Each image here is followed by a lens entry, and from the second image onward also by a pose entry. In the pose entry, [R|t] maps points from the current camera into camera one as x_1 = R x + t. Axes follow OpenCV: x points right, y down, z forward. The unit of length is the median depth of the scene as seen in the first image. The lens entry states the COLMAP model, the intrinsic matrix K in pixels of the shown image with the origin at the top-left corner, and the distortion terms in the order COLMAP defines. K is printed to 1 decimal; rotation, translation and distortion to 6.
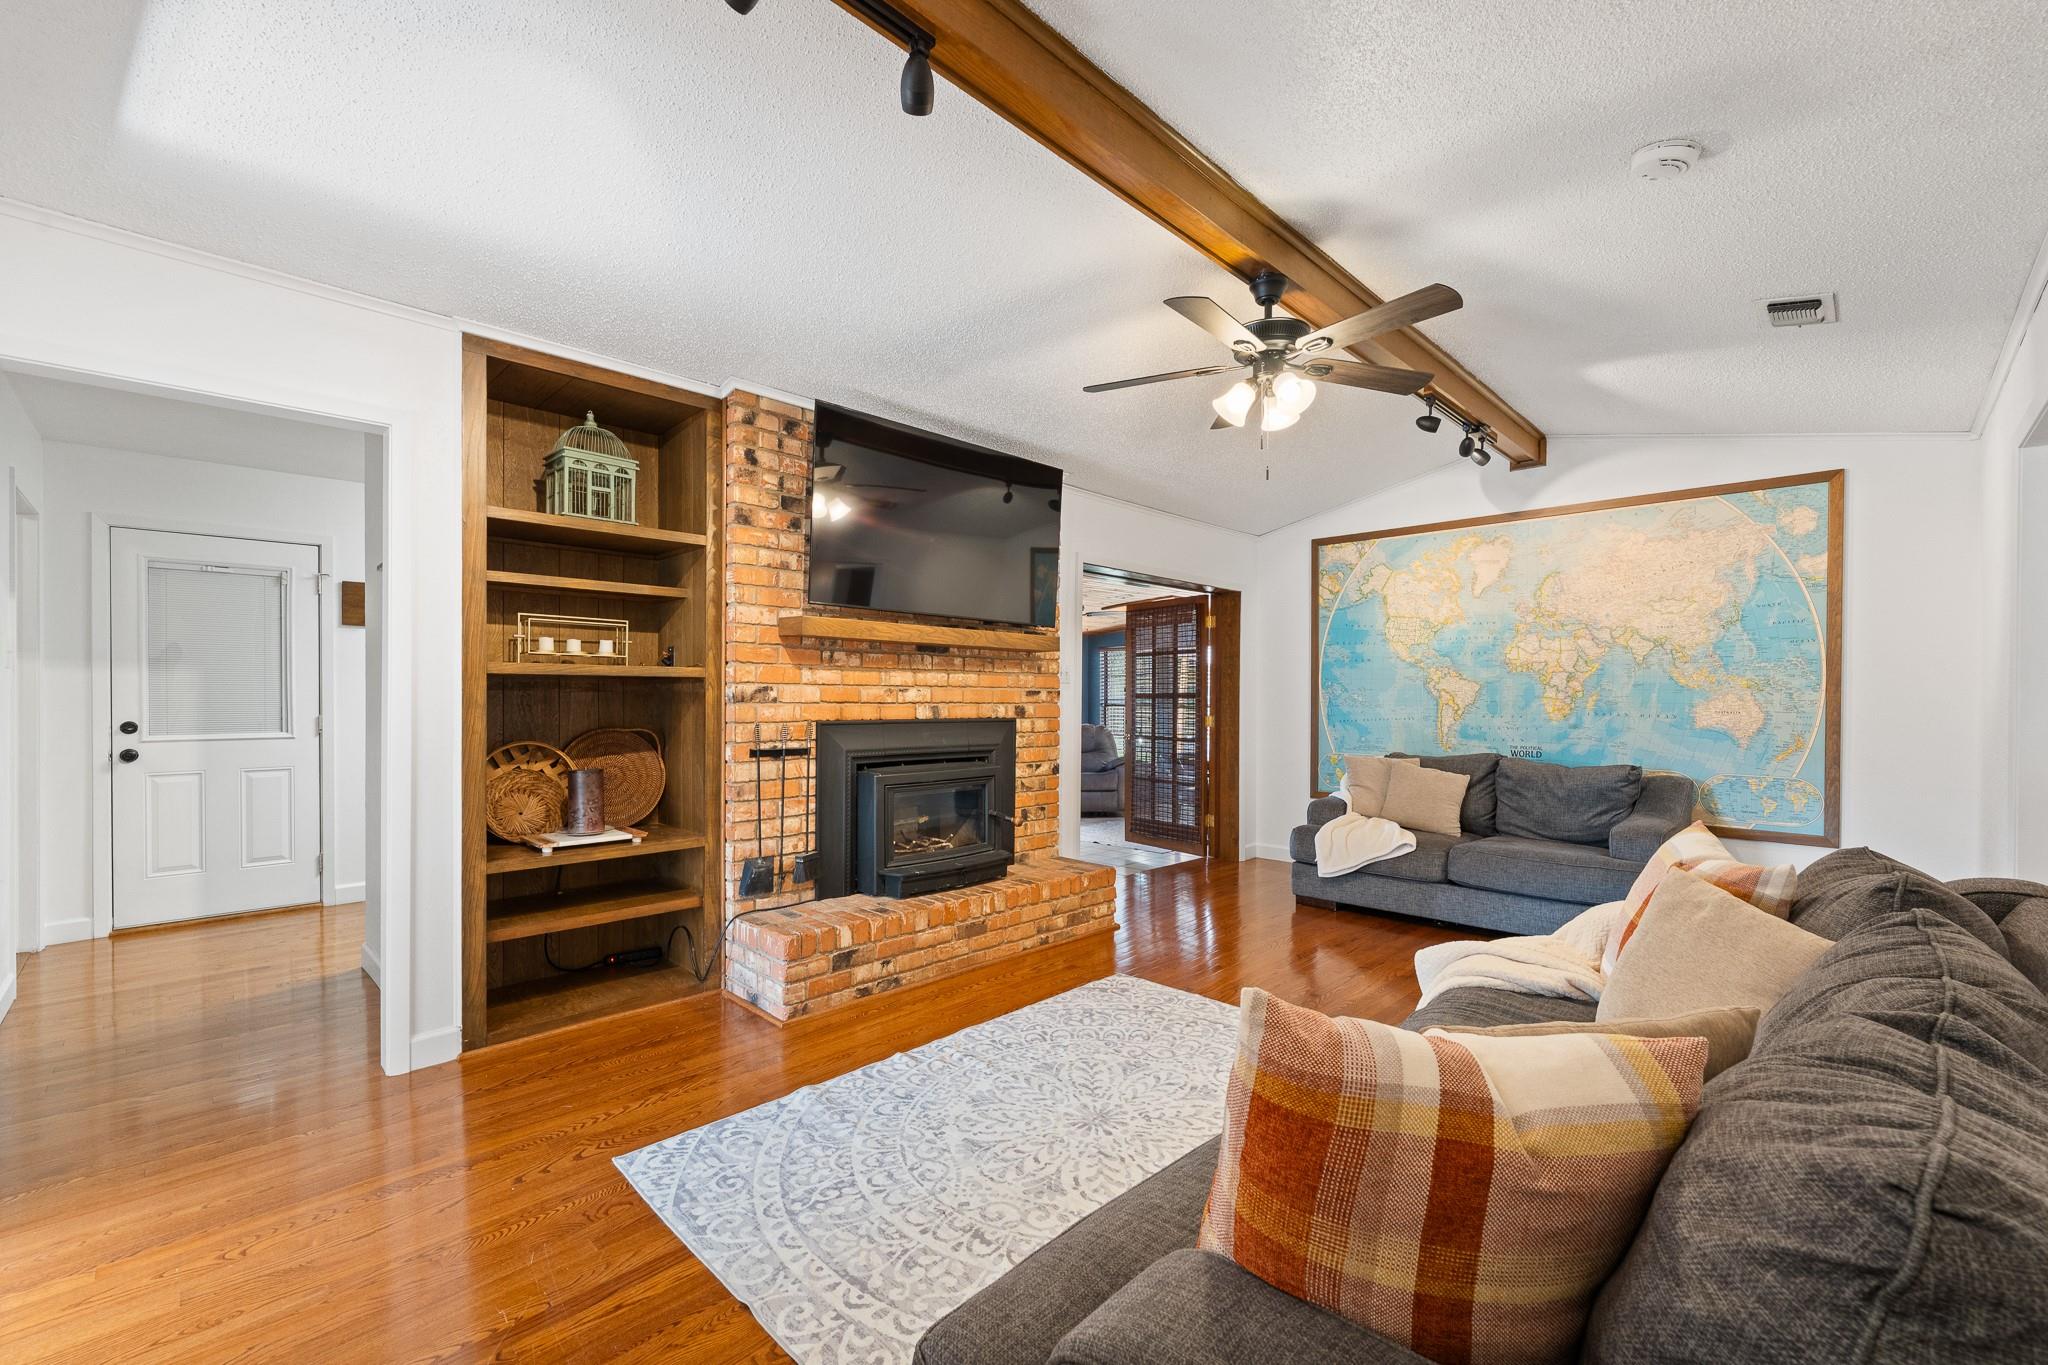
lens RADIAL K [[843.0, 0, 1030.5], [0, 843.0, 702.6], [0, 0, 1]] dist [-0.002142, -0.000305]
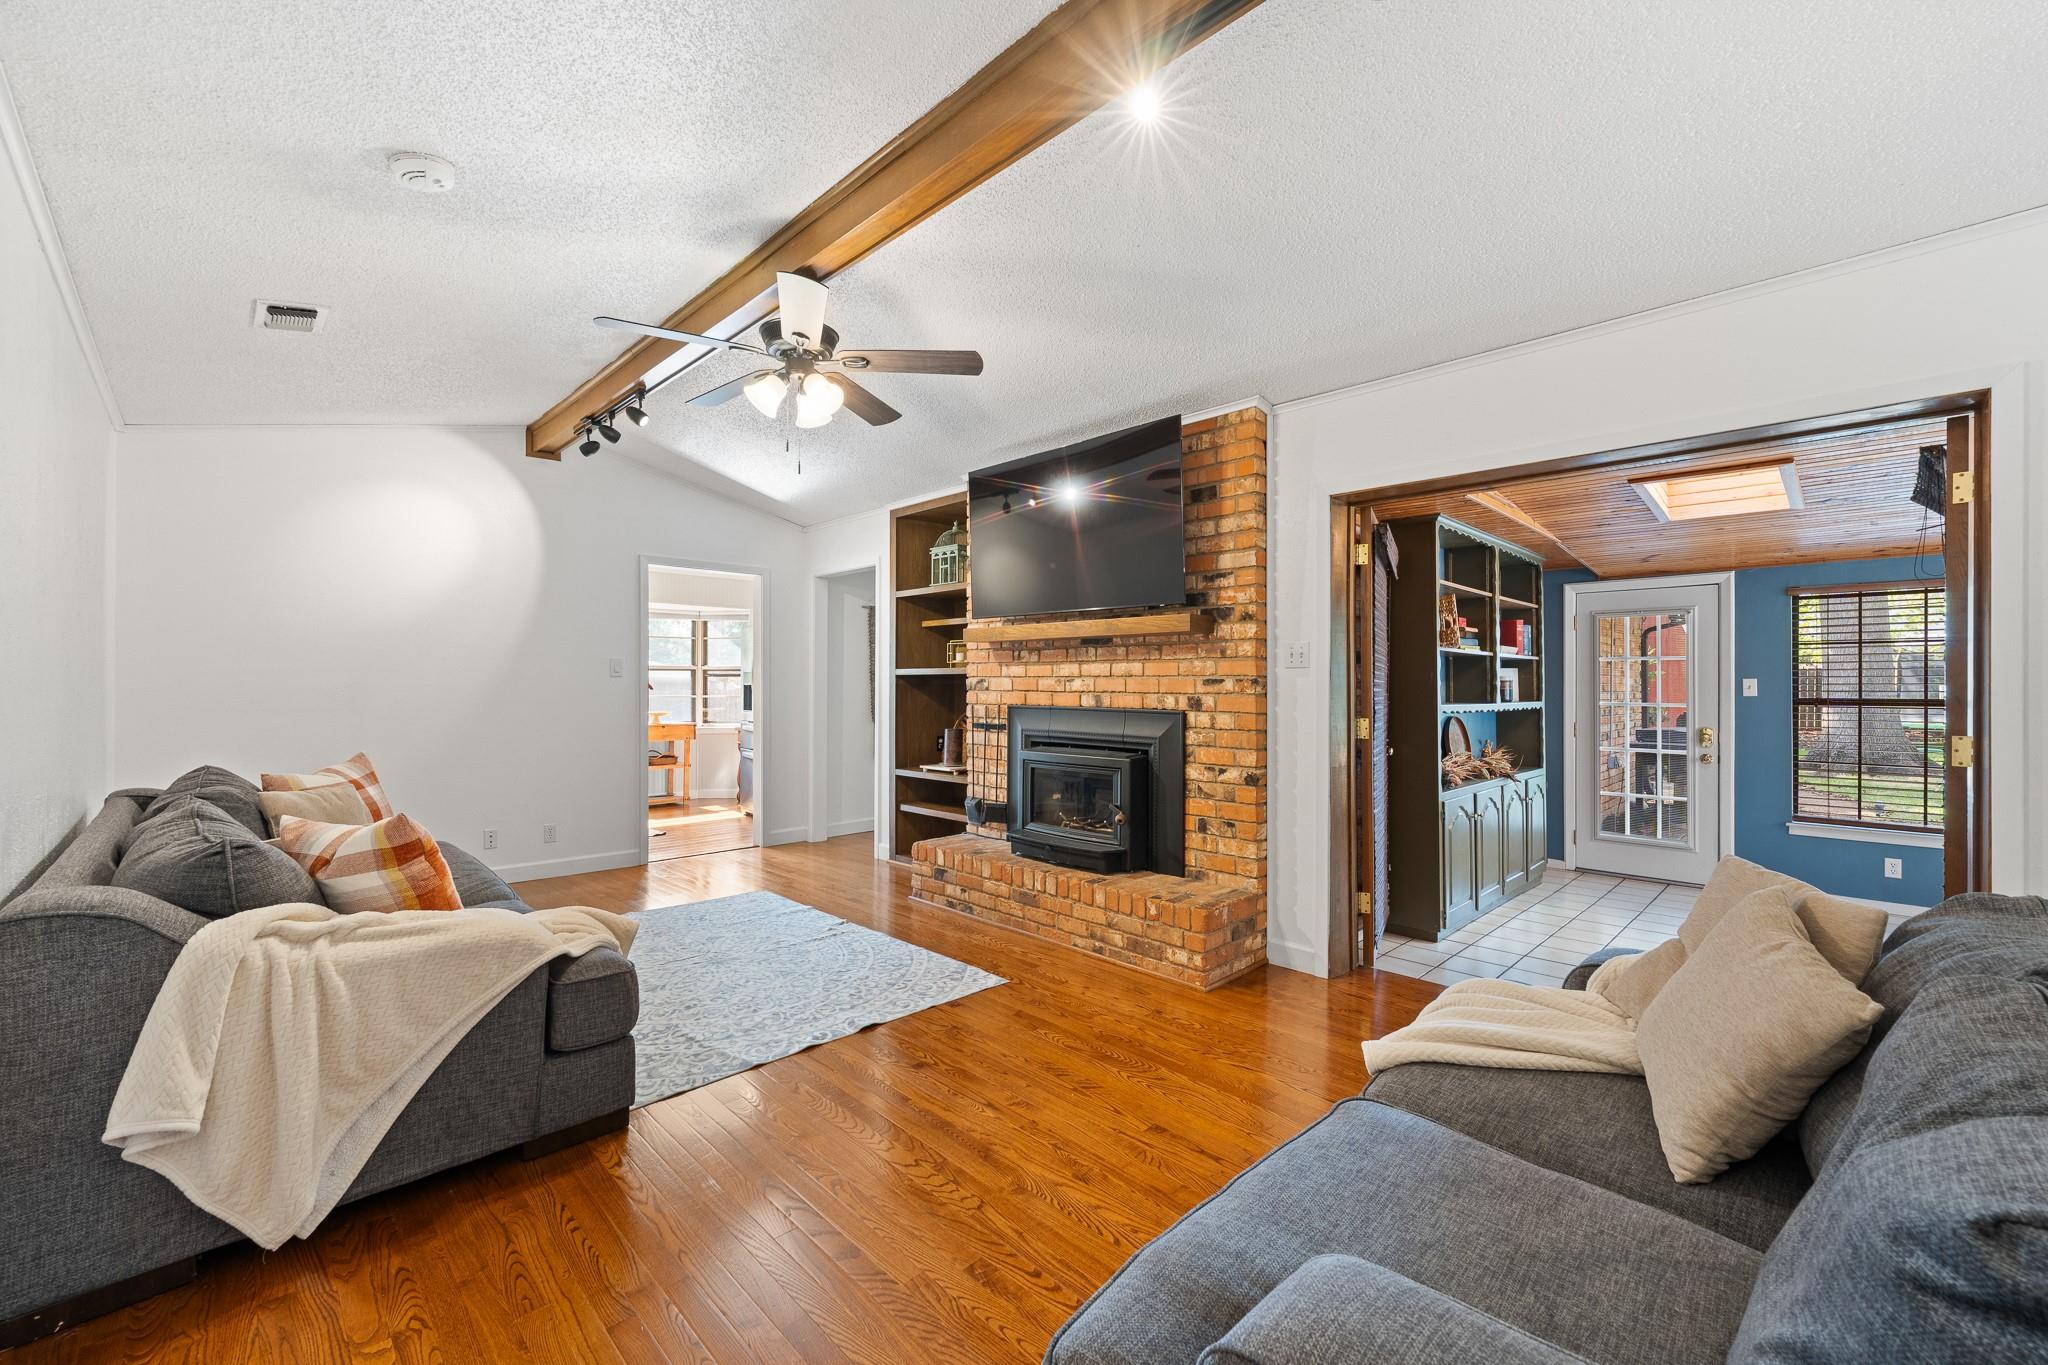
lens RADIAL K [[825.1, 0, 1018.0], [0, 825.1, 690.5], [0, 0, 1]] dist [0.000820, 0.000013]
pose [[-0.015486, 0.000448, -0.999880, 0.844634], [-0.010149, 0.999948, 0.000605, -0.001373], [0.999829, 0.010157, -0.015480, 0.844637]]
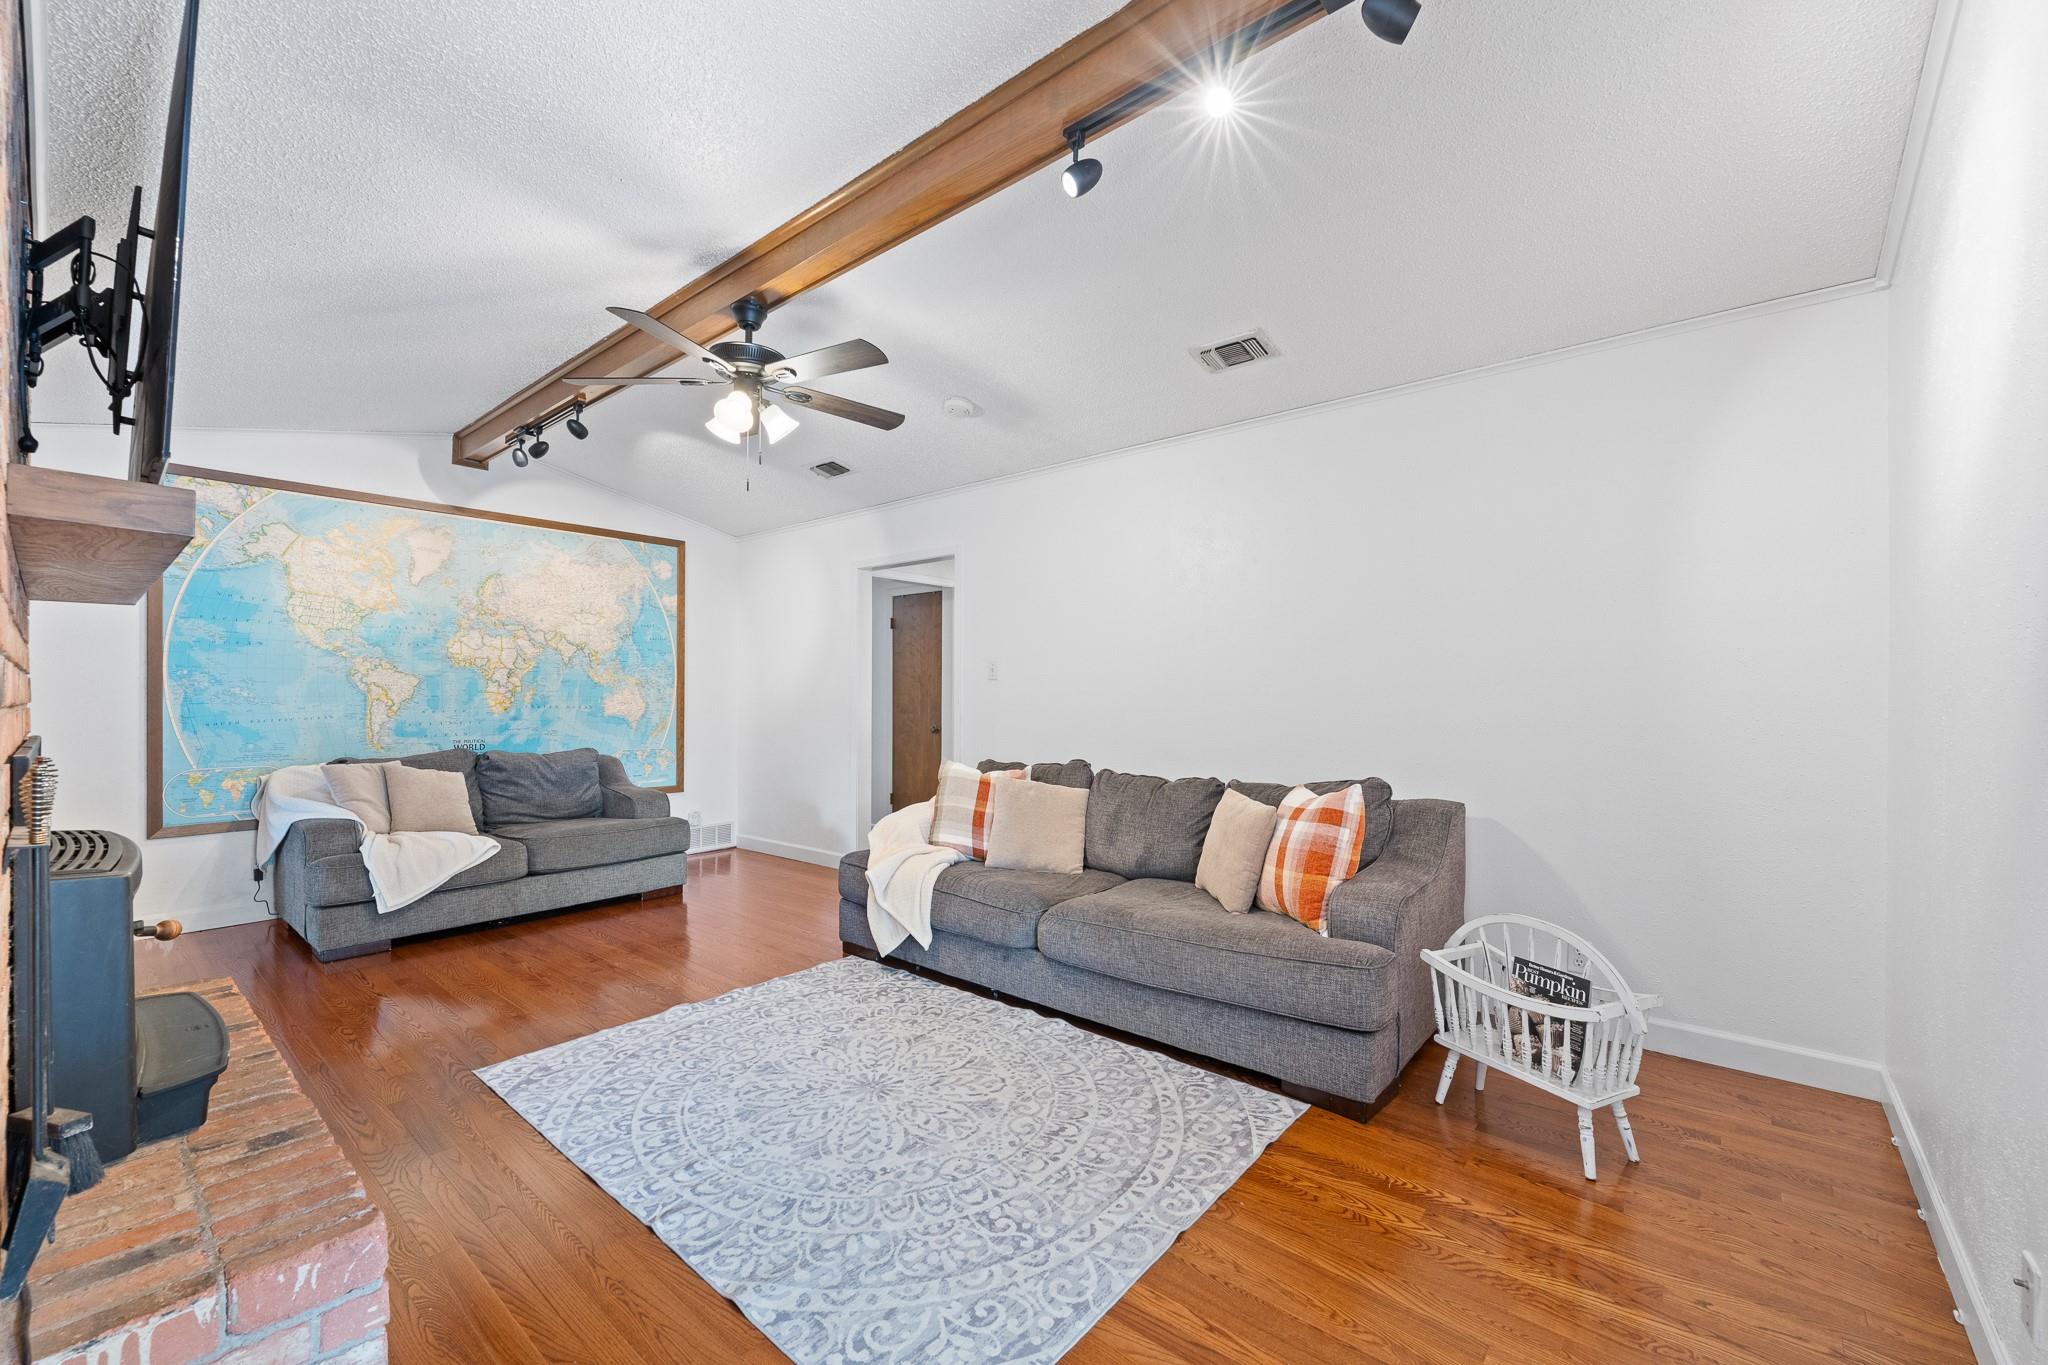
lens RADIAL K [[825.1, 0, 1018.0], [0, 825.1, 690.5], [0, 0, 1]] dist [0.000820, 0.000013]
pose [[-0.073899, 0.001738, 0.997264, -0.529052], [0.005755, 0.999983, -0.001316, -0.003120], [-0.997249, 0.005642, -0.073908, 0.481366]]
